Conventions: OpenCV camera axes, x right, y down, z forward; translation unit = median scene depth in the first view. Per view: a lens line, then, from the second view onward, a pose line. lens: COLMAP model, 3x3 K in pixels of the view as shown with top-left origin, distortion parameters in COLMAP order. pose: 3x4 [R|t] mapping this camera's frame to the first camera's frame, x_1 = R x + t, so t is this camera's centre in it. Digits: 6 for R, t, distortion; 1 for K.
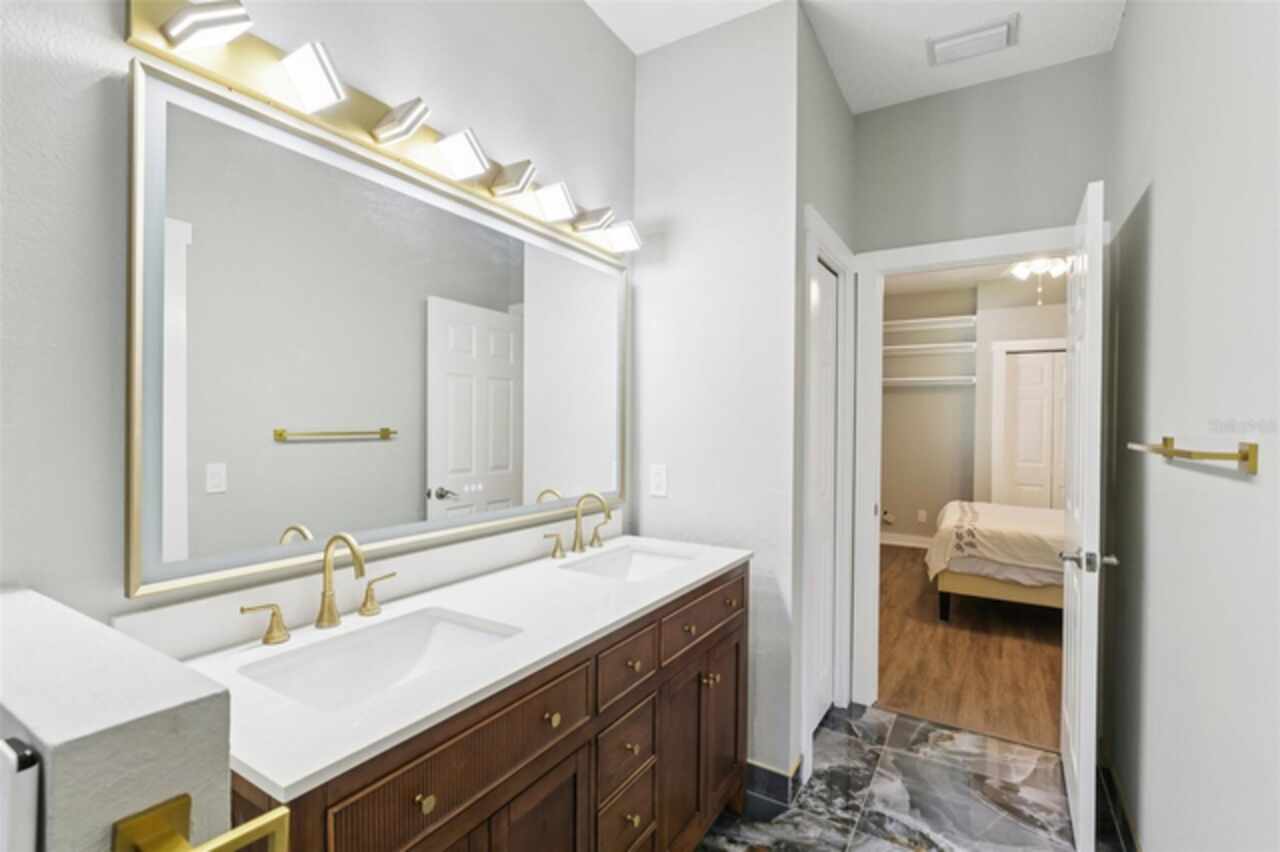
lens RADIAL K [[586.7, 0, 629.0], [0, 586.7, 423.5], [0, 0, 1]] dist [-0.008974, 0.000205]
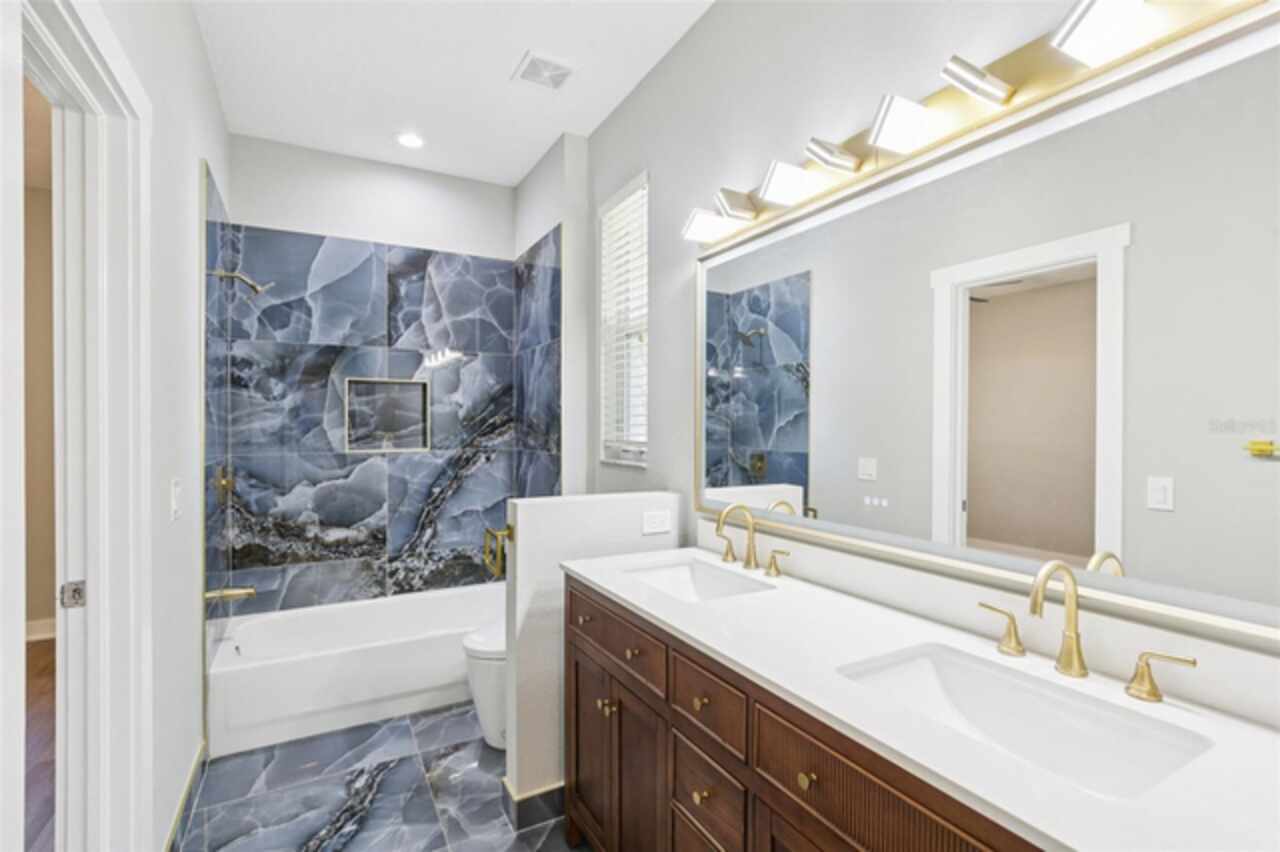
lens RADIAL K [[586.7, 0, 629.0], [0, 586.7, 423.5], [0, 0, 1]] dist [-0.008974, 0.000205]
pose [[-0.493649, -0.016257, -0.869509, 0.581734], [-0.009253, 0.999867, -0.013441, 0.006217], [0.869612, 0.001410, -0.493734, 0.939641]]
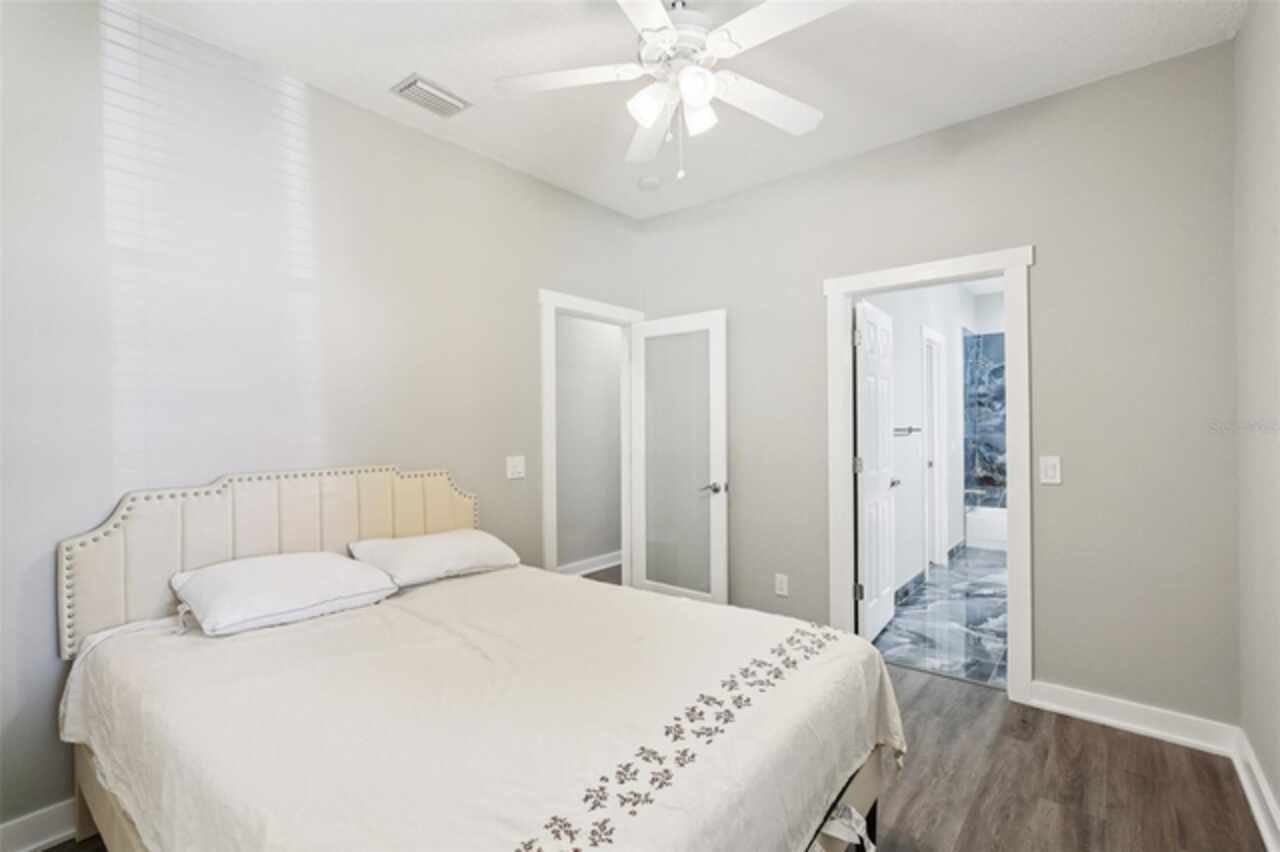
lens RADIAL K [[586.7, 0, 629.0], [0, 586.7, 423.5], [0, 0, 1]] dist [-0.008974, 0.000205]
pose [[-0.990474, -0.006322, 0.137553, 1.317009], [-0.005785, 0.999974, 0.004305, 0.000834], [-0.137577, 0.003468, -0.990485, 2.936577]]
